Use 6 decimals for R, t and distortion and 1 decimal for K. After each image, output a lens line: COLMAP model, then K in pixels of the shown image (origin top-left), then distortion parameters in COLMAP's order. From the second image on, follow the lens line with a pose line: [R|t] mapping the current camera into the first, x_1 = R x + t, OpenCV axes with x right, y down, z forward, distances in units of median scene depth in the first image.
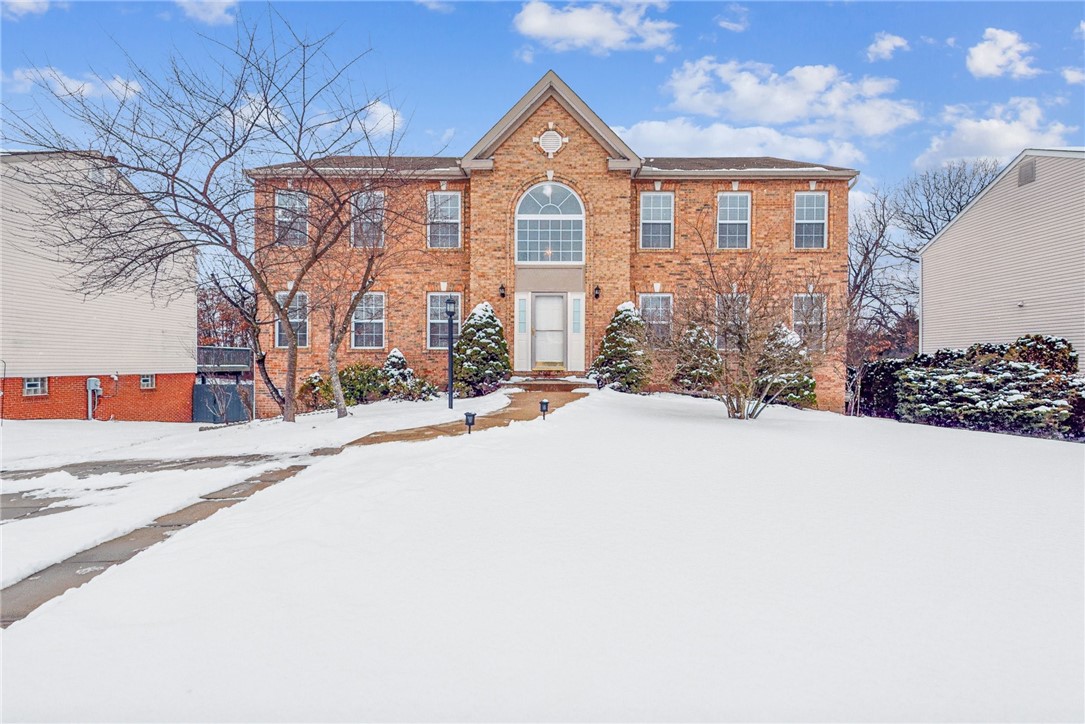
lens RADIAL K [[457.0, 0, 545.1], [0, 457.0, 358.2], [0, 0, 1]] dist [0.002688, 0.000584]
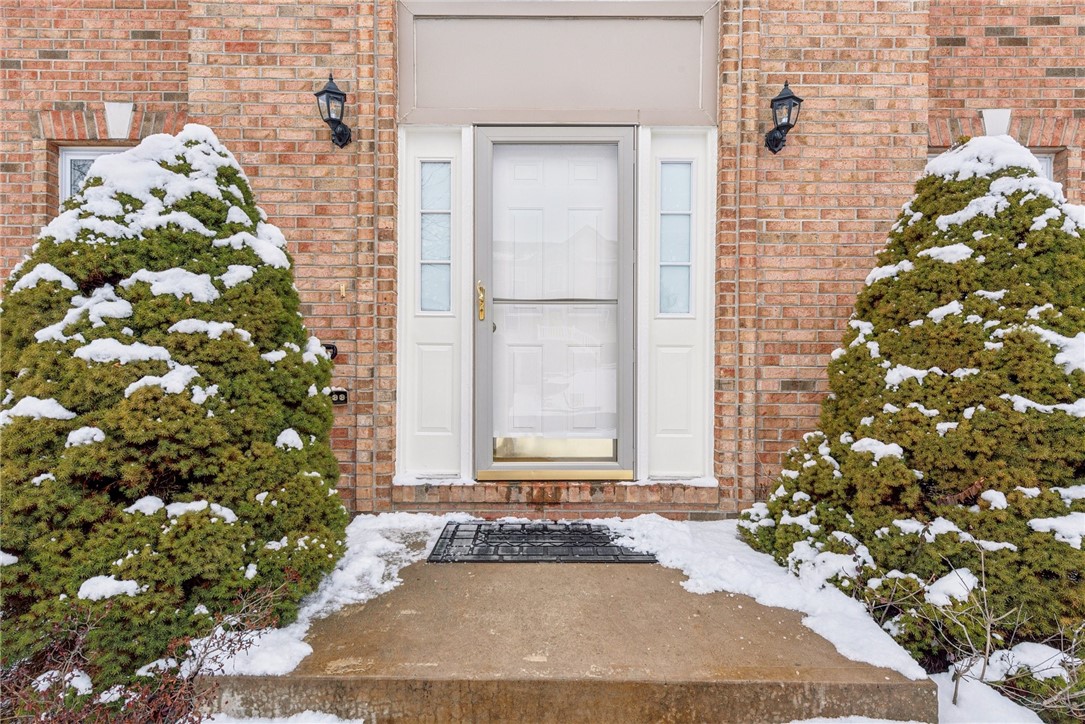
lens RADIAL K [[581.5, 0, 539.3], [0, 581.5, 364.1], [0, 0, 1]] dist [-0.001976, -0.000353]
pose [[0.999997, 0.001504, 0.001864, 0.001323], [-0.001519, 0.999967, 0.007930, -0.033794], [-0.001852, -0.007933, 0.999967, 0.770067]]
